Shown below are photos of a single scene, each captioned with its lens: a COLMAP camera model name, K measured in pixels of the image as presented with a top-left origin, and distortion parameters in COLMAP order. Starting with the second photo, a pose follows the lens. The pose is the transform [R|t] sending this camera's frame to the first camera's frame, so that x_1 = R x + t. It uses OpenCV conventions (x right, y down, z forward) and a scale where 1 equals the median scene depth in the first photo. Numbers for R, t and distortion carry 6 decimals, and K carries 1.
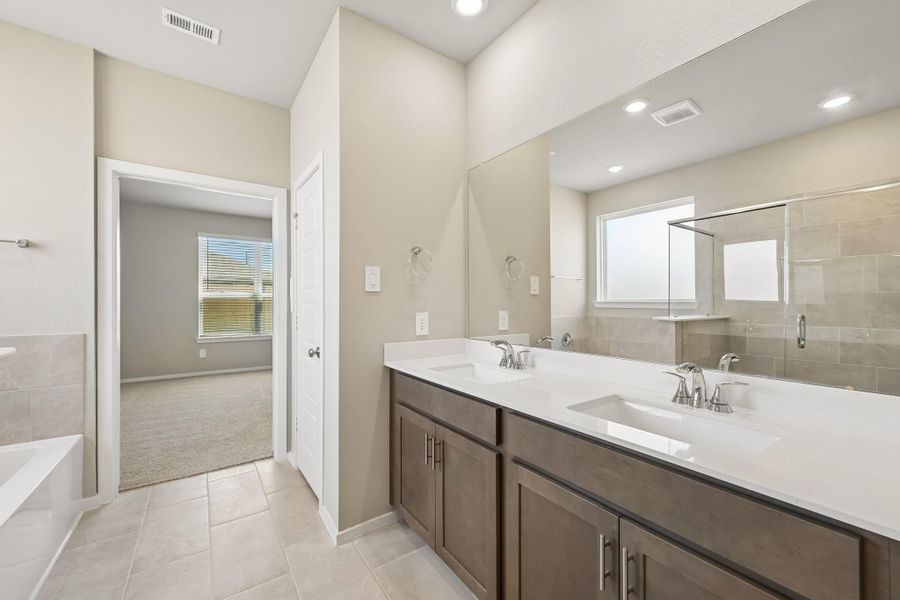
lens RADIAL K [[358.7, 0, 455.3], [0, 358.7, 302.7], [0, 0, 1]] dist [0.001990, -0.000539]
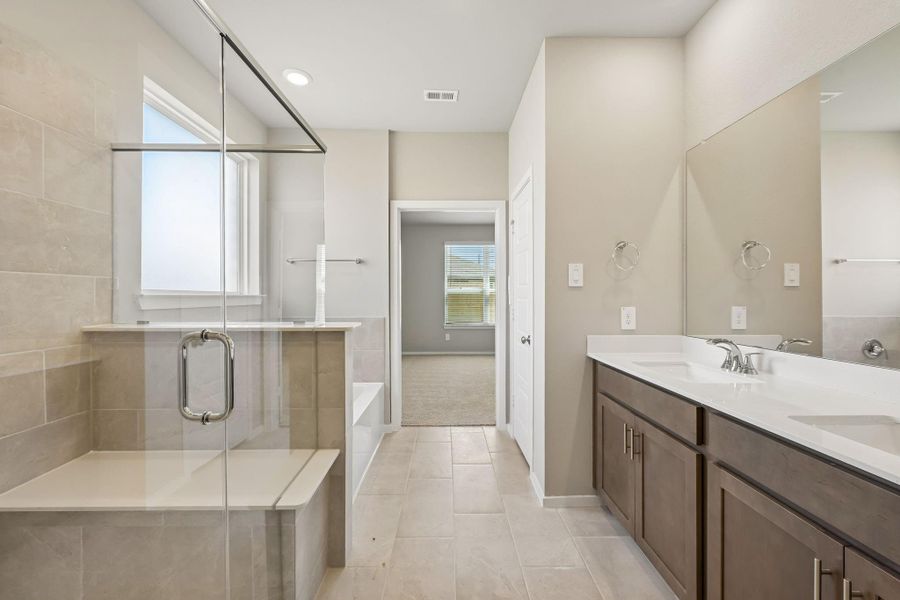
lens RADIAL K [[358.7, 0, 450.0], [0, 358.7, 299.5], [0, 0, 1]] dist [0.001990, -0.000539]
pose [[0.822090, 0.002567, -0.569352, 0.071971], [0.001596, 0.999976, 0.006814, -0.000439], [0.569356, -0.006510, 0.822066, -0.104055]]
